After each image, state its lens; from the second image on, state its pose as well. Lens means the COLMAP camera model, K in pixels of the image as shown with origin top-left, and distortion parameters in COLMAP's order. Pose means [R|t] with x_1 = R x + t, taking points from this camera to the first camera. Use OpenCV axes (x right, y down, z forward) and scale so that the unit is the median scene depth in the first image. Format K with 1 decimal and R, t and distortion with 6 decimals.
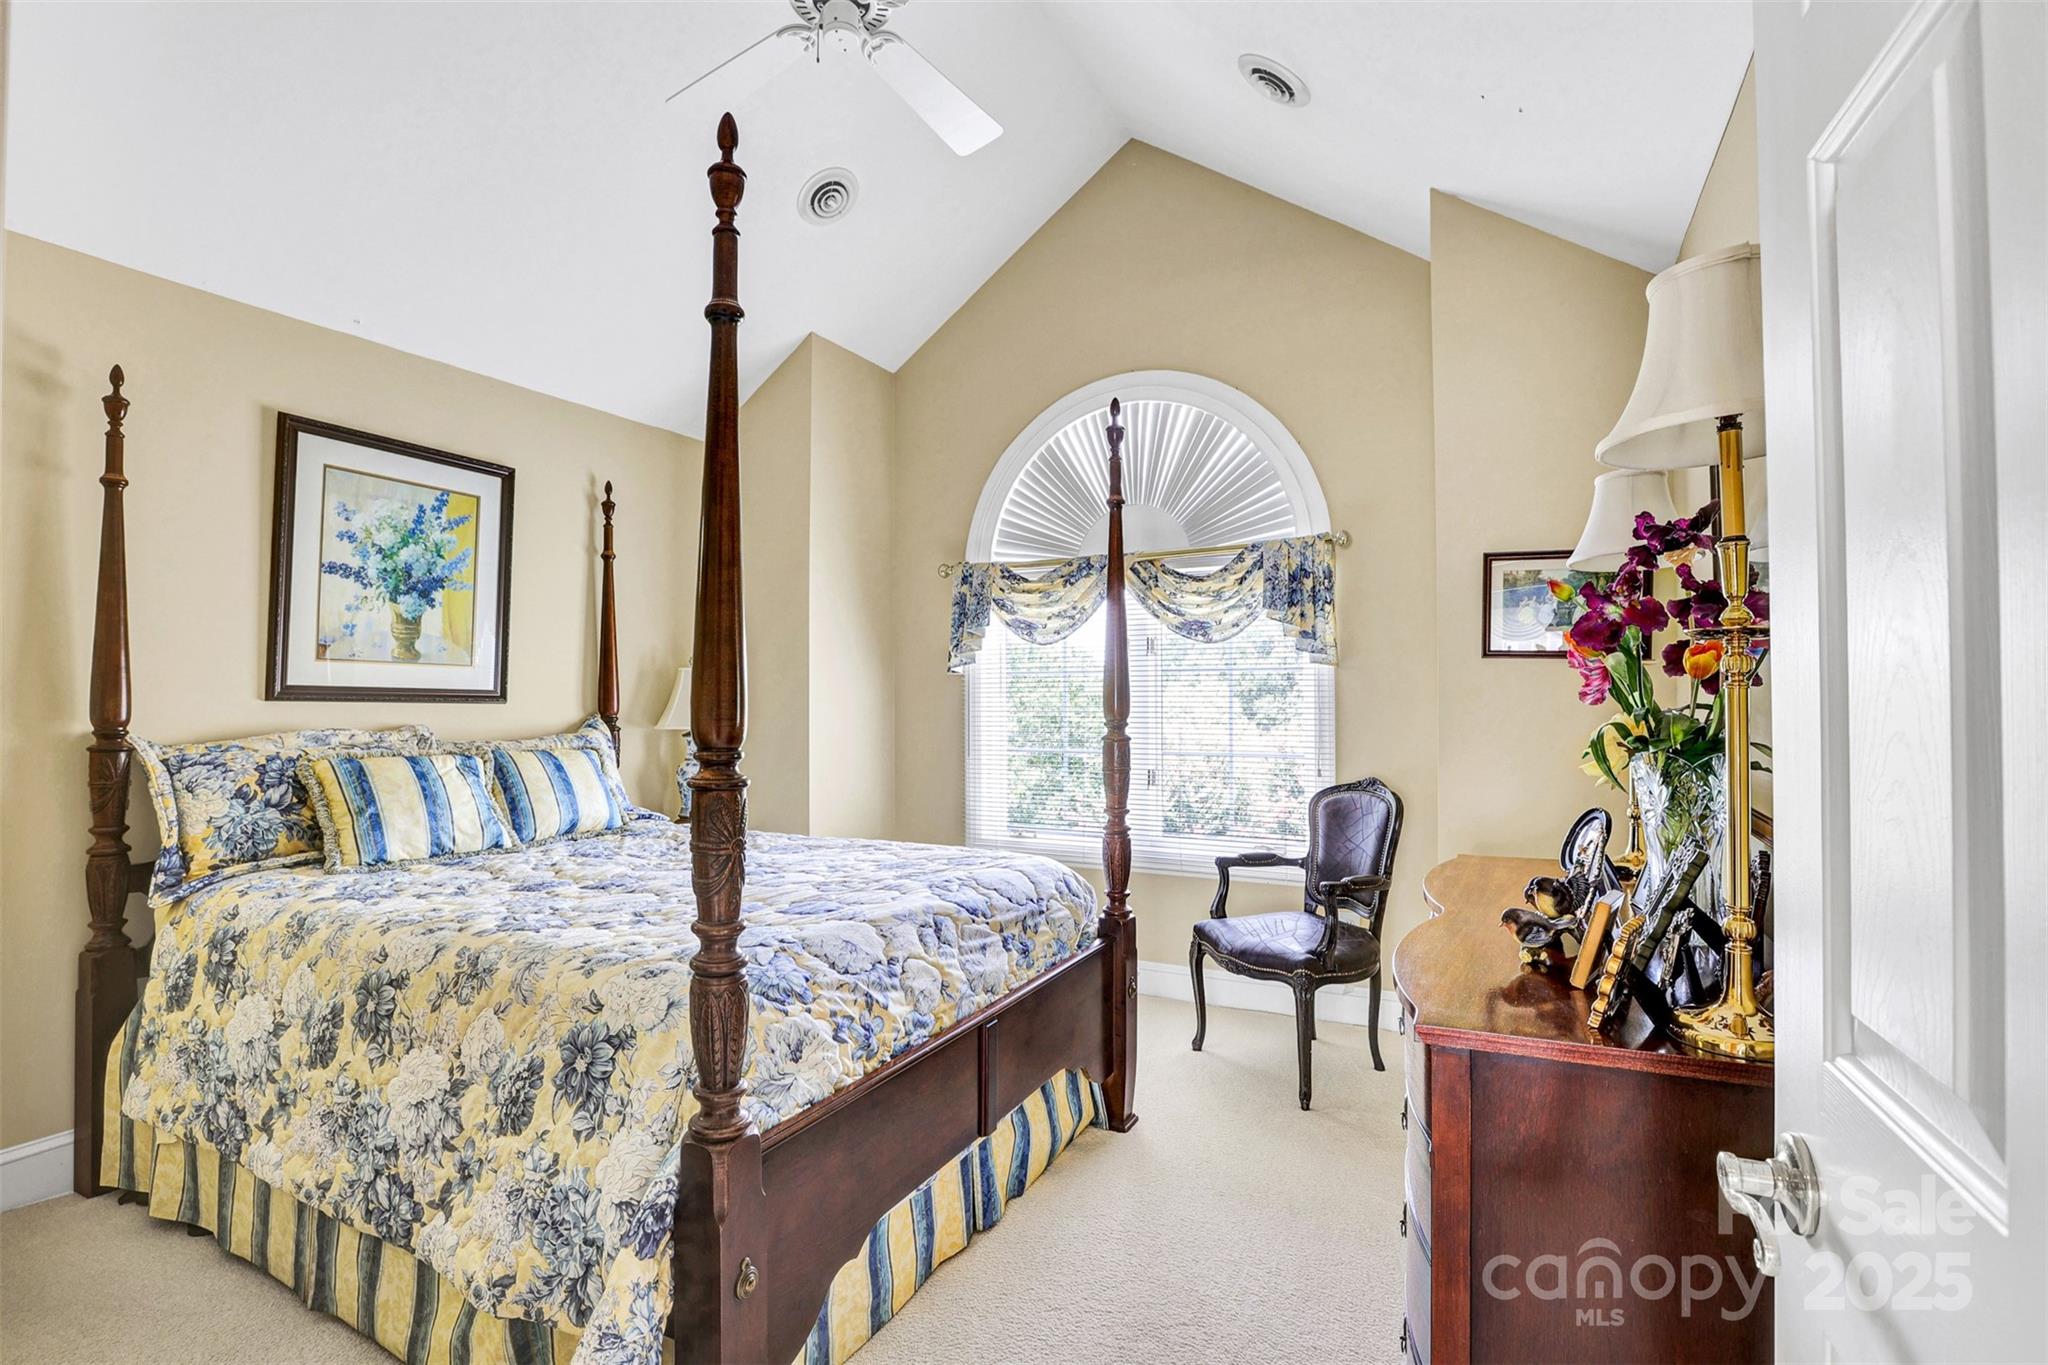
lens RADIAL K [[958.1, 0, 1024.0], [0, 958.1, 682.5], [0, 0, 1]] dist [-0.054367, 0.019592]
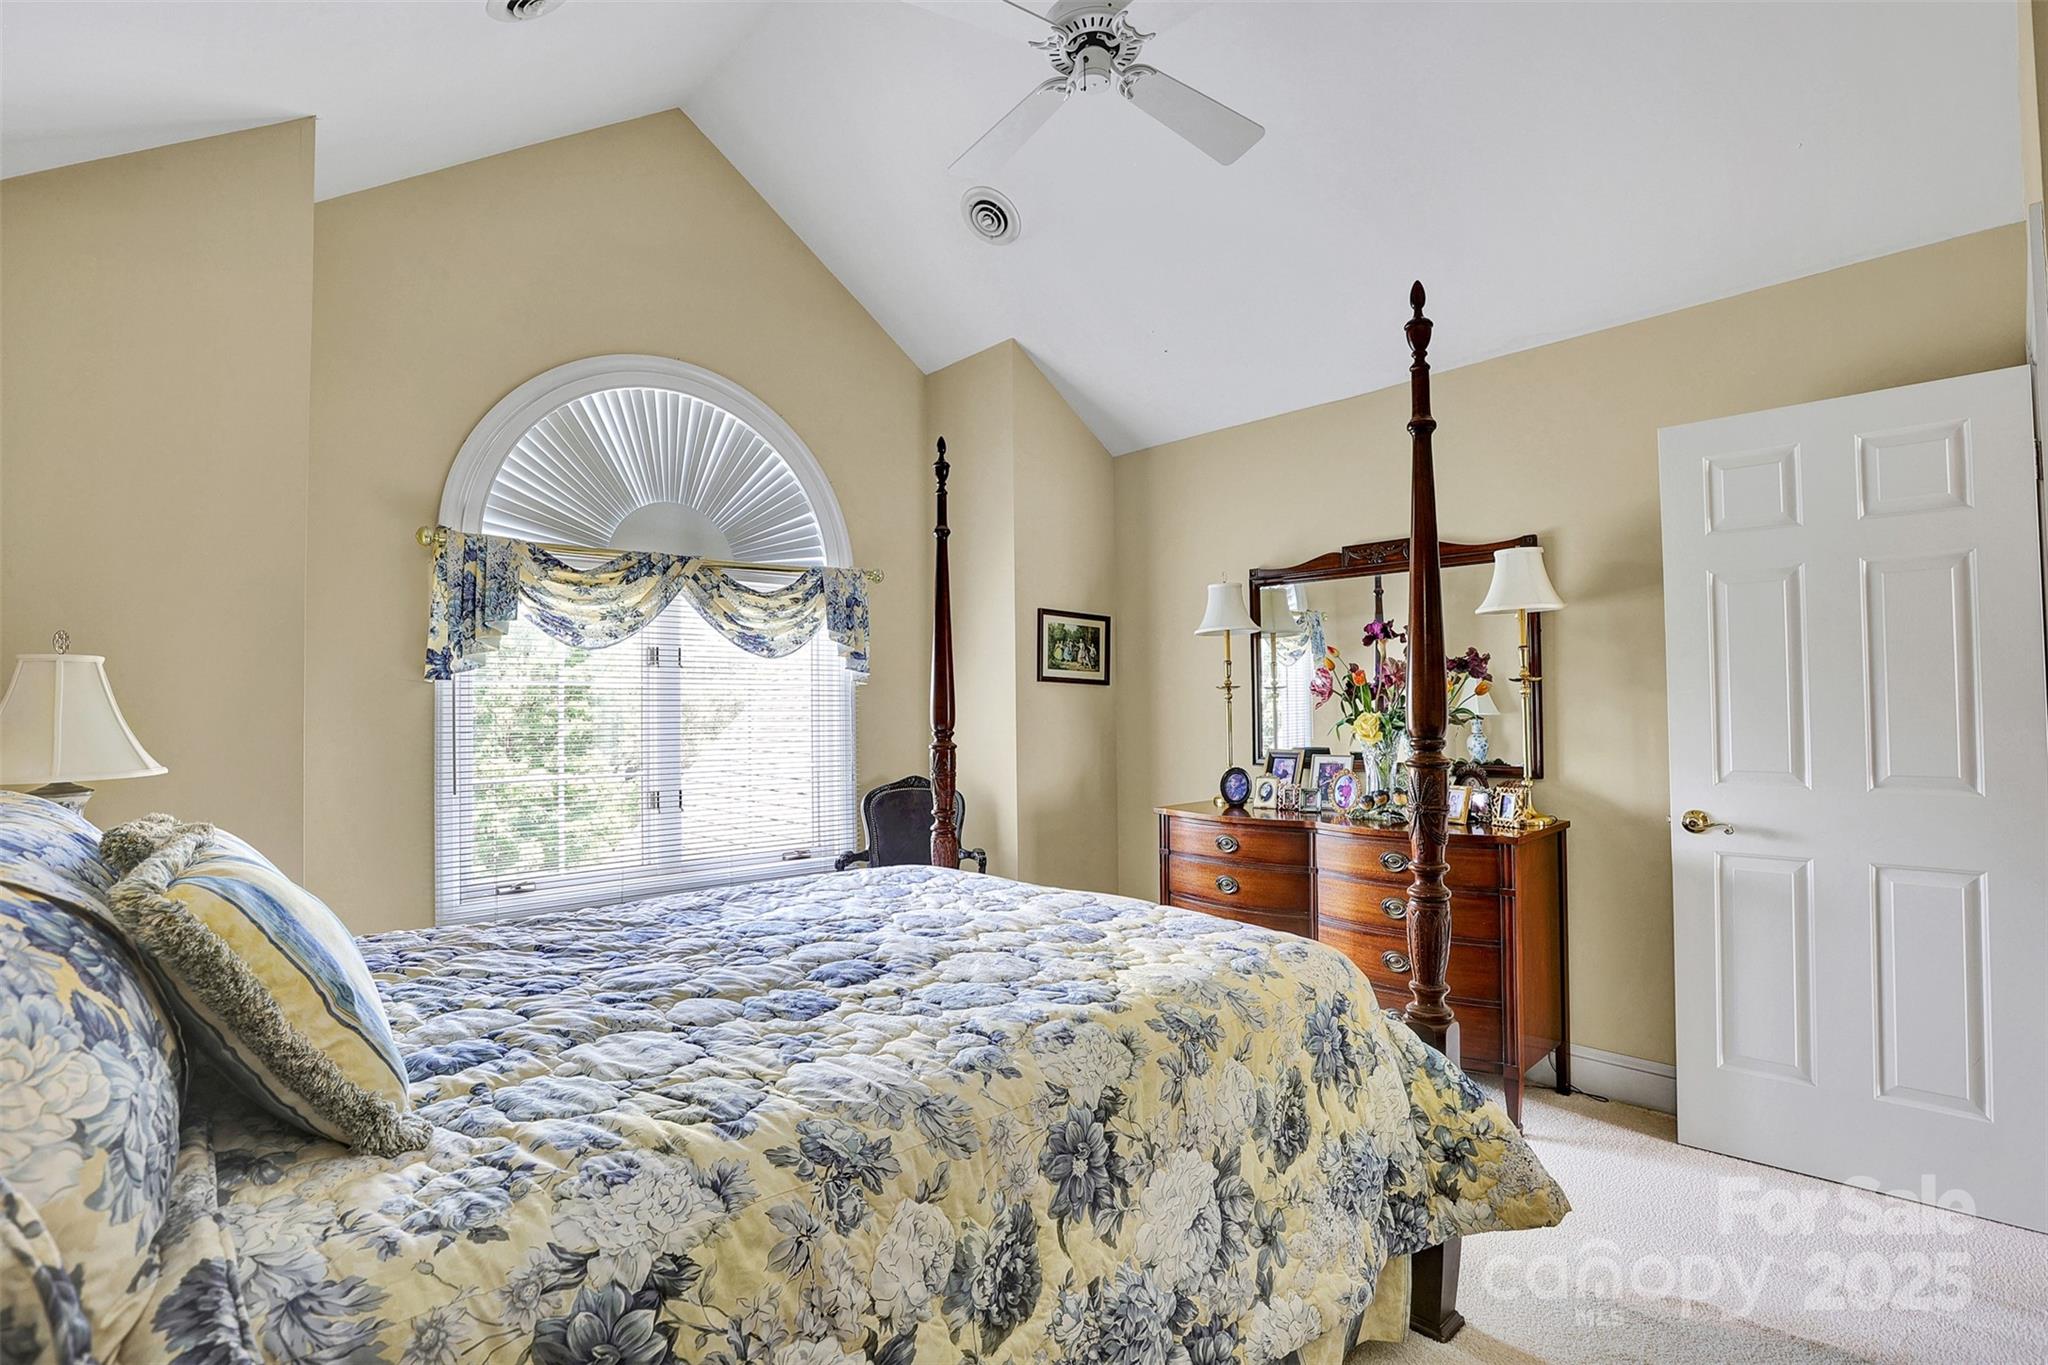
lens RADIAL K [[958.1, 0, 1024.0], [0, 958.1, 682.5], [0, 0, 1]] dist [-0.054367, 0.019592]
pose [[0.345819, 0.022767, 0.938025, -0.685721], [-0.003968, 0.999732, -0.022802, 0.007258], [-0.938293, 0.004163, 0.345817, 0.403840]]
